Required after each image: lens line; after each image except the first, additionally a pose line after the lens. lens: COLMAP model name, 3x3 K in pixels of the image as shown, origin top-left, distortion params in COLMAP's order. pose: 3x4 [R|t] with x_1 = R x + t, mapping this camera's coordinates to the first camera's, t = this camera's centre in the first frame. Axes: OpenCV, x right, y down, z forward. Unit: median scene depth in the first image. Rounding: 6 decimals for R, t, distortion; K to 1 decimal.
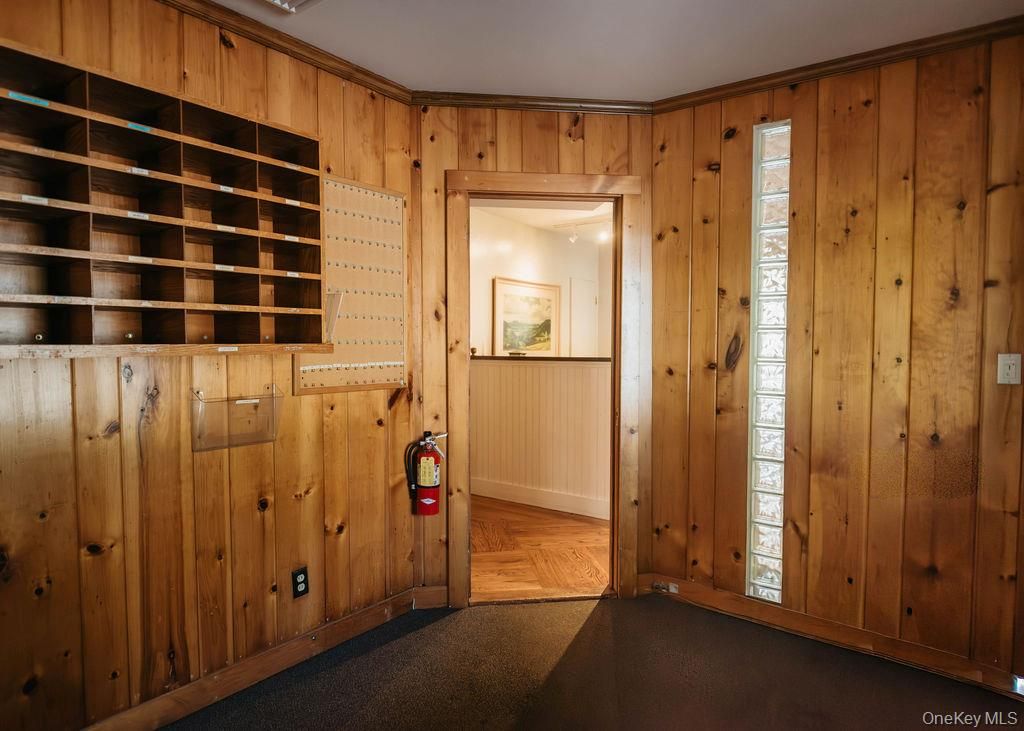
lens RADIAL K [[598.2, 0, 510.9], [0, 598.2, 368.2], [0, 0, 1]] dist [-0.021745, -0.002777]
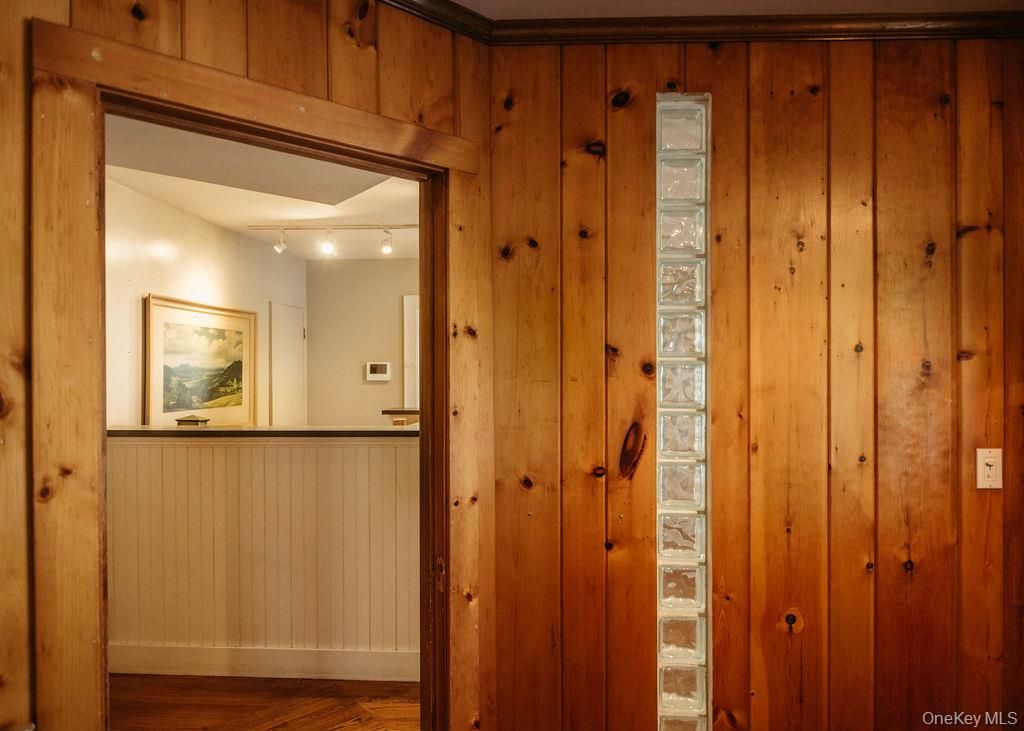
lens RADIAL K [[570.6, 0, 523.3], [0, 570.6, 366.6], [0, 0, 1]] dist [-0.003056, -0.003057]
pose [[0.835214, -0.002195, 0.549921, -0.047519], [0.023801, 0.999199, -0.032162, -0.096007], [-0.549410, 0.039951, 0.834597, 0.563570]]
